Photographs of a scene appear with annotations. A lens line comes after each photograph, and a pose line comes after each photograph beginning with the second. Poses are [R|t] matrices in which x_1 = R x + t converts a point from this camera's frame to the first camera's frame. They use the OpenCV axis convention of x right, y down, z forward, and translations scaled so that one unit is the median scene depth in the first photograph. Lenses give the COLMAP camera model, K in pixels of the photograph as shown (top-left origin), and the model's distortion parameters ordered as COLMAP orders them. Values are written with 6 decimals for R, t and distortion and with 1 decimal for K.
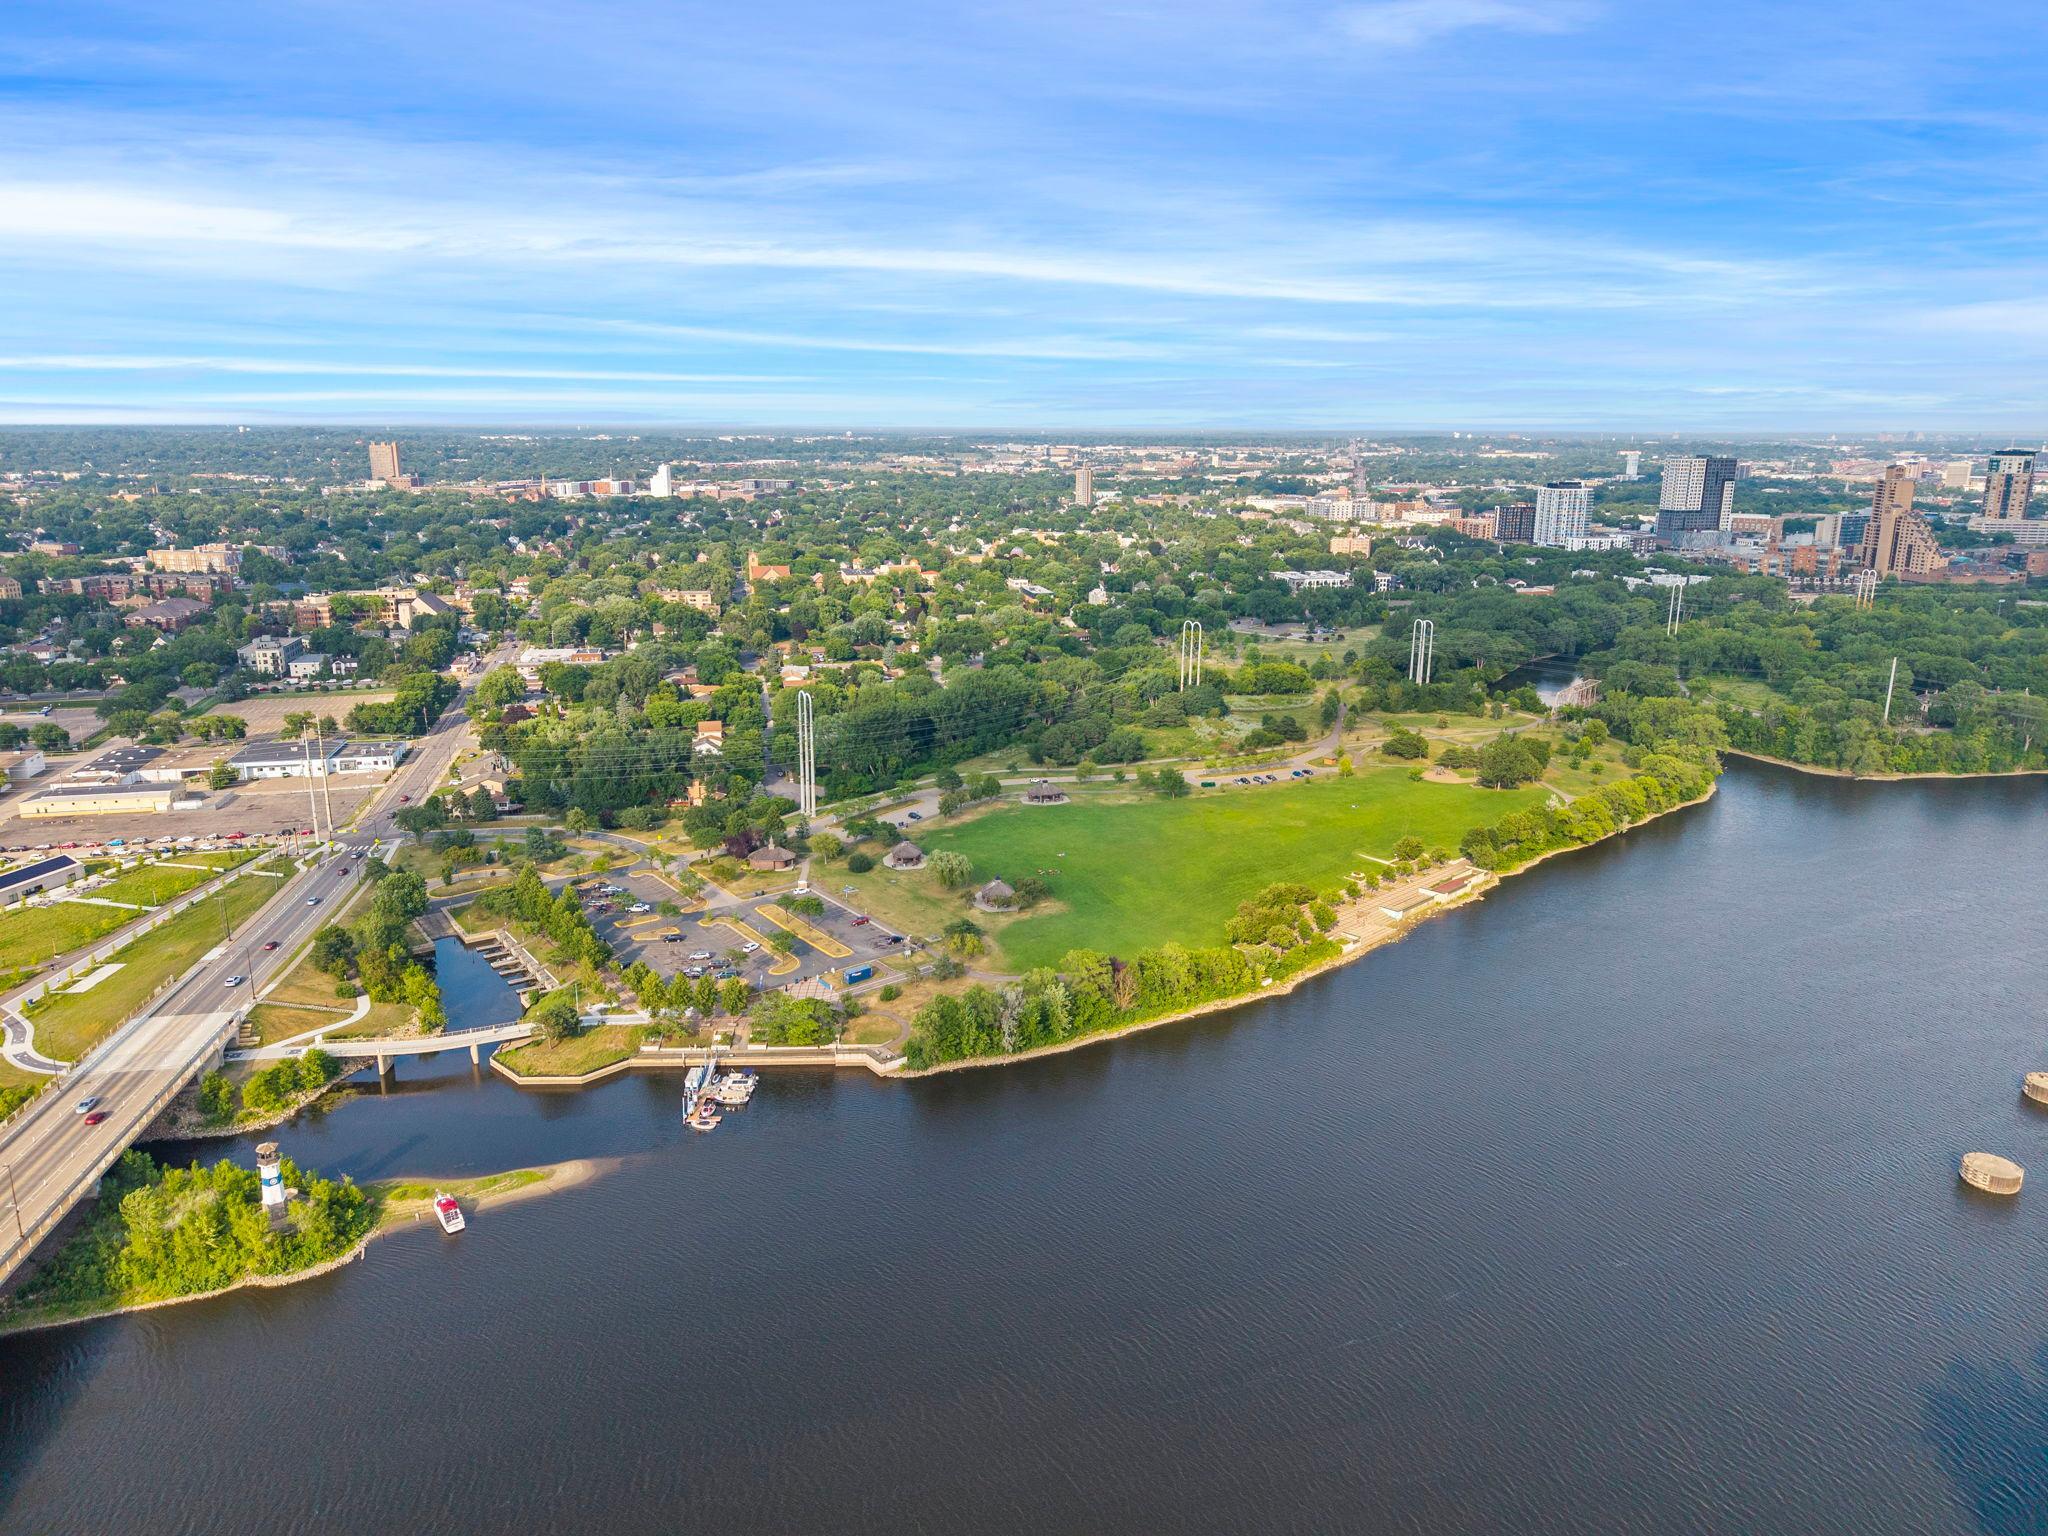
lens RADIAL K [[1364.1, 0, 1024.0], [0, 1364.1, 768.0], [0, 0, 1]] dist [0.045866, -0.054129]
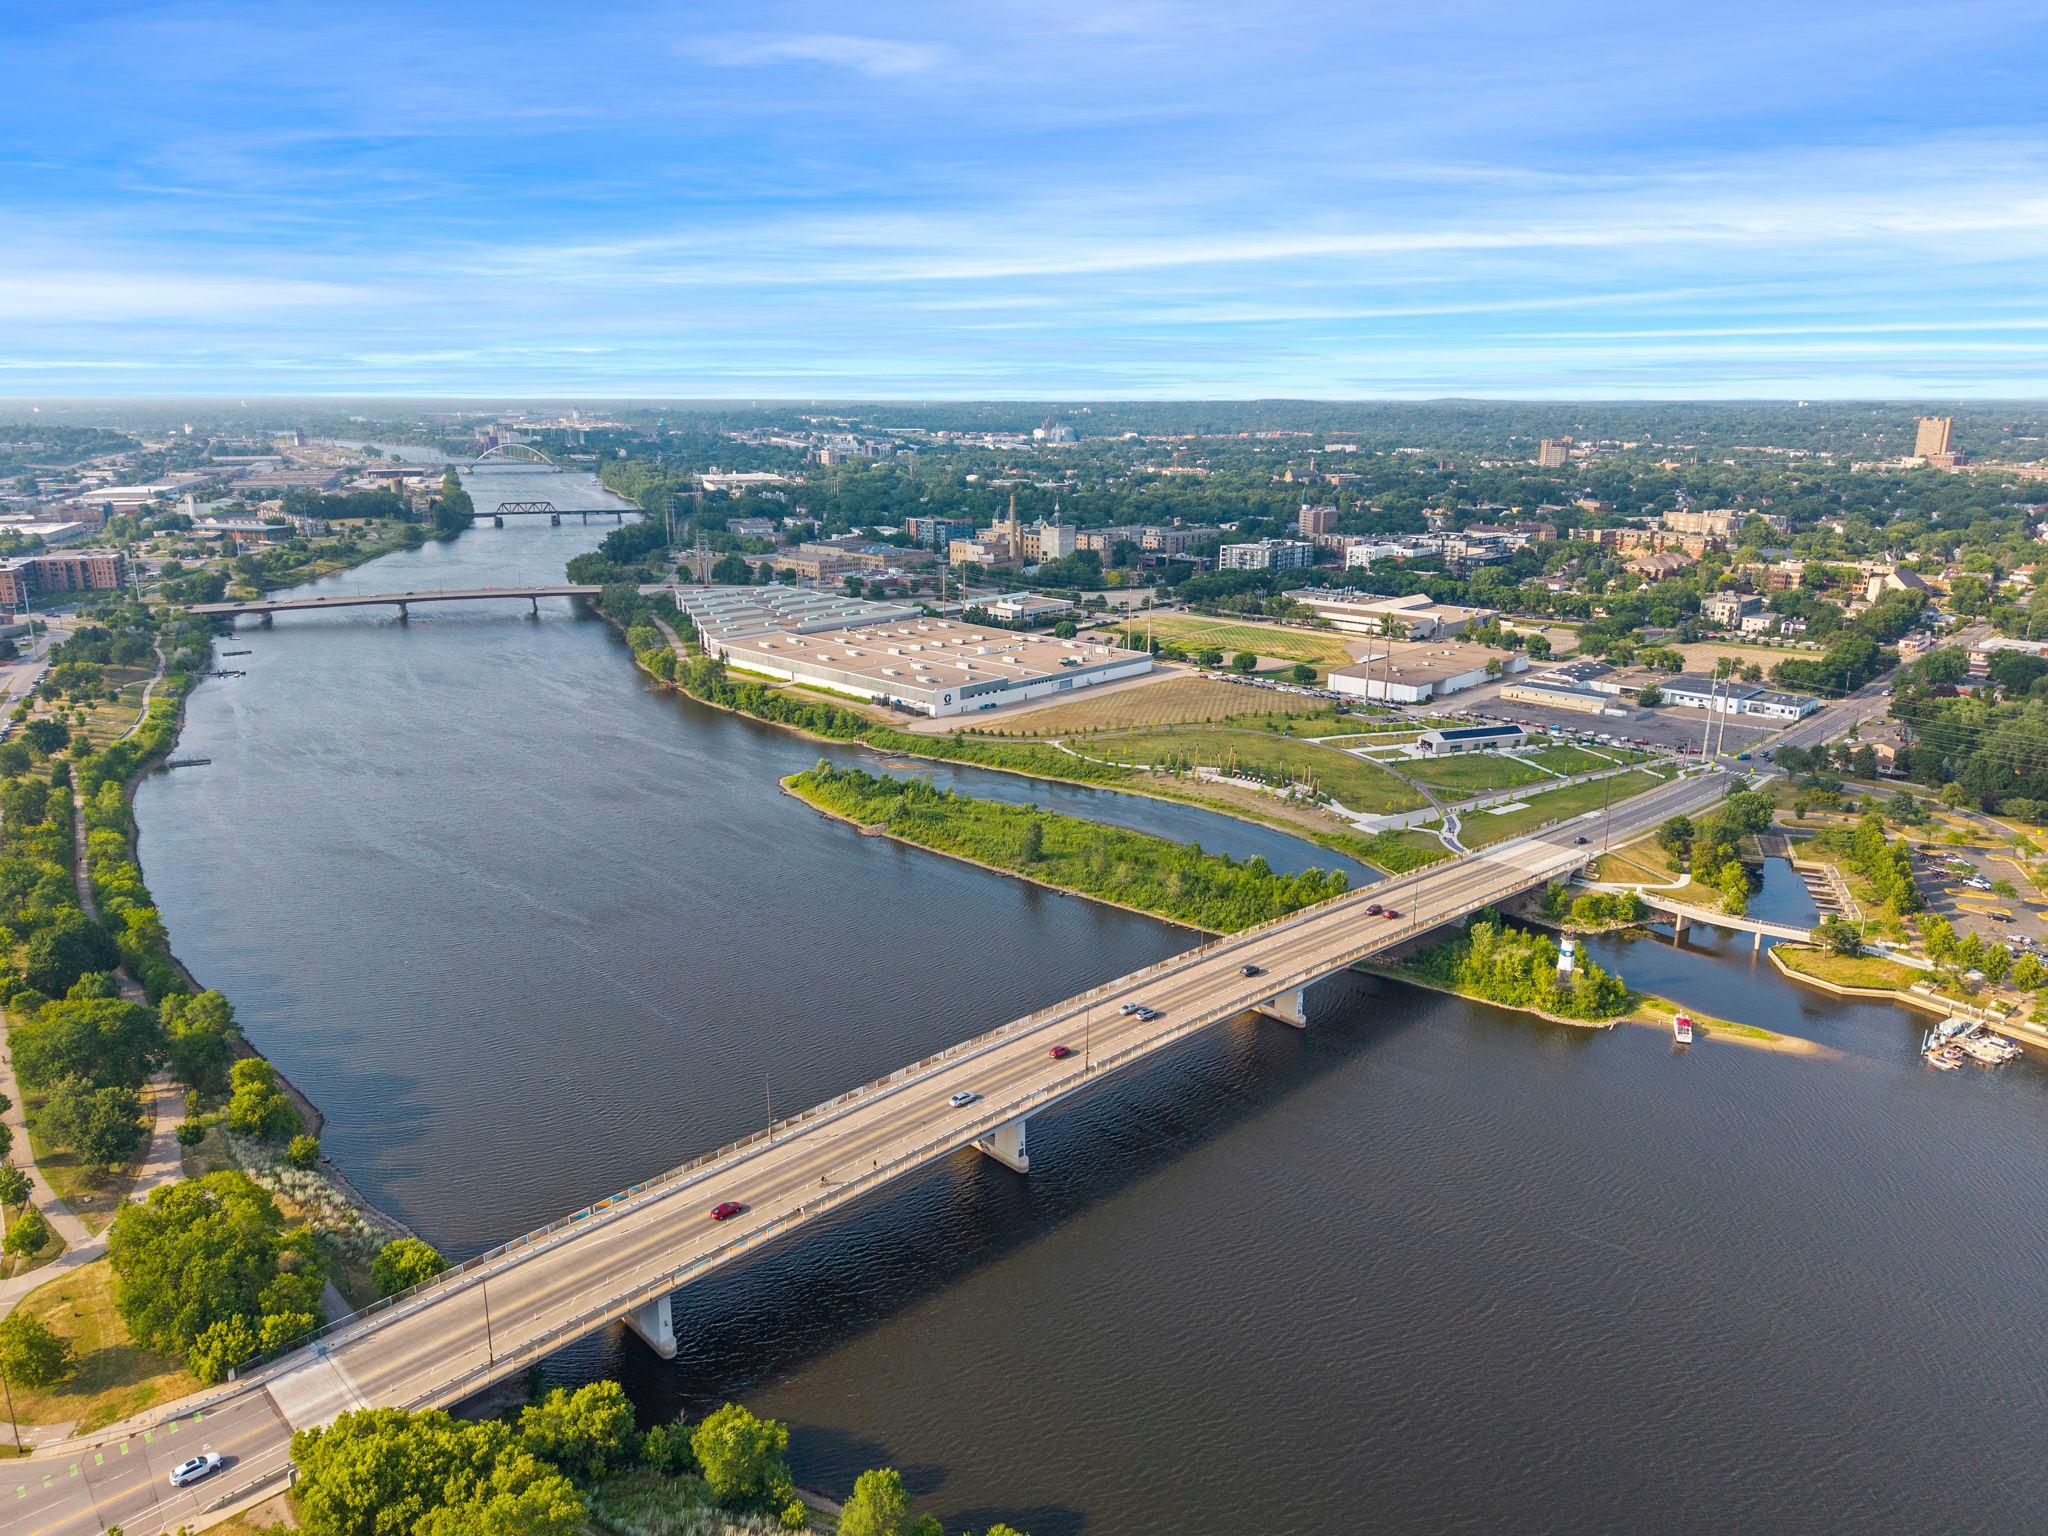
lens RADIAL K [[1367.0, 0, 1022.4], [0, 1367.0, 761.3], [0, 0, 1]] dist [0.049078, -0.051247]
pose [[0.535255, 0.213937, -0.817149, 0.110229], [-0.204473, 0.971440, 0.120396, 0.027058], [0.819568, 0.102643, 0.563713, -0.107522]]
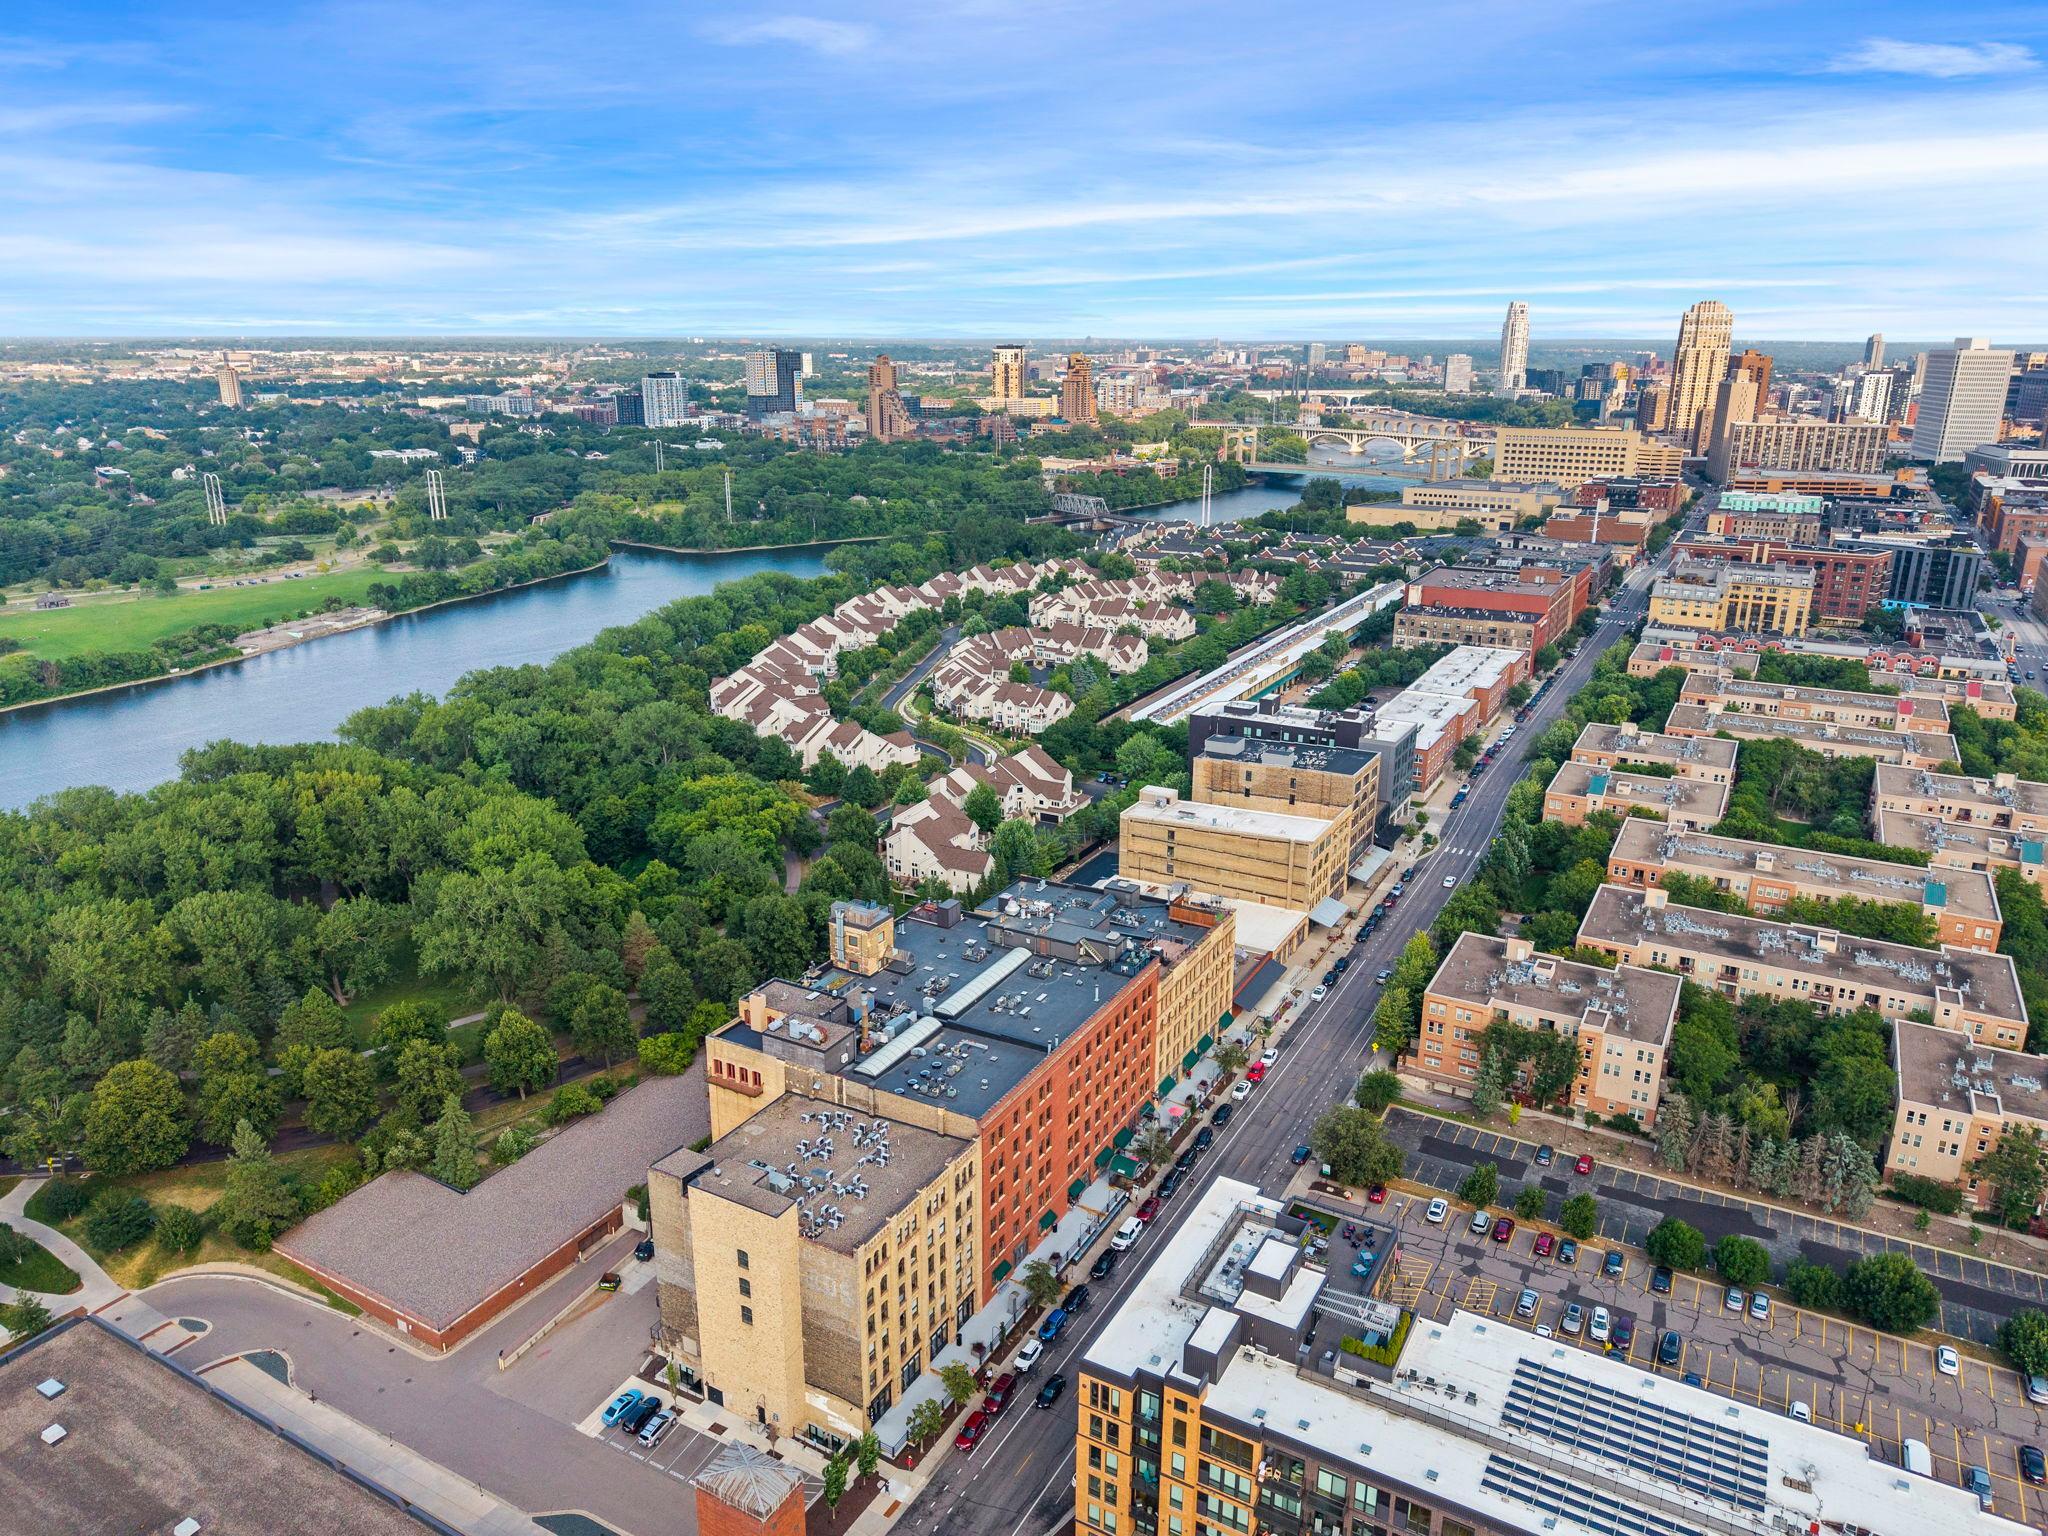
lens RADIAL K [[1374.8, 0, 1027.2], [0, 1374.8, 778.6], [0, 0, 1]] dist [0.044213, -0.058718]
pose [[0.876630, -0.150017, 0.457181, 0.189930], [0.118896, 0.988226, 0.096292, 0.158883], [-0.466244, -0.030056, 0.884146, -0.560037]]
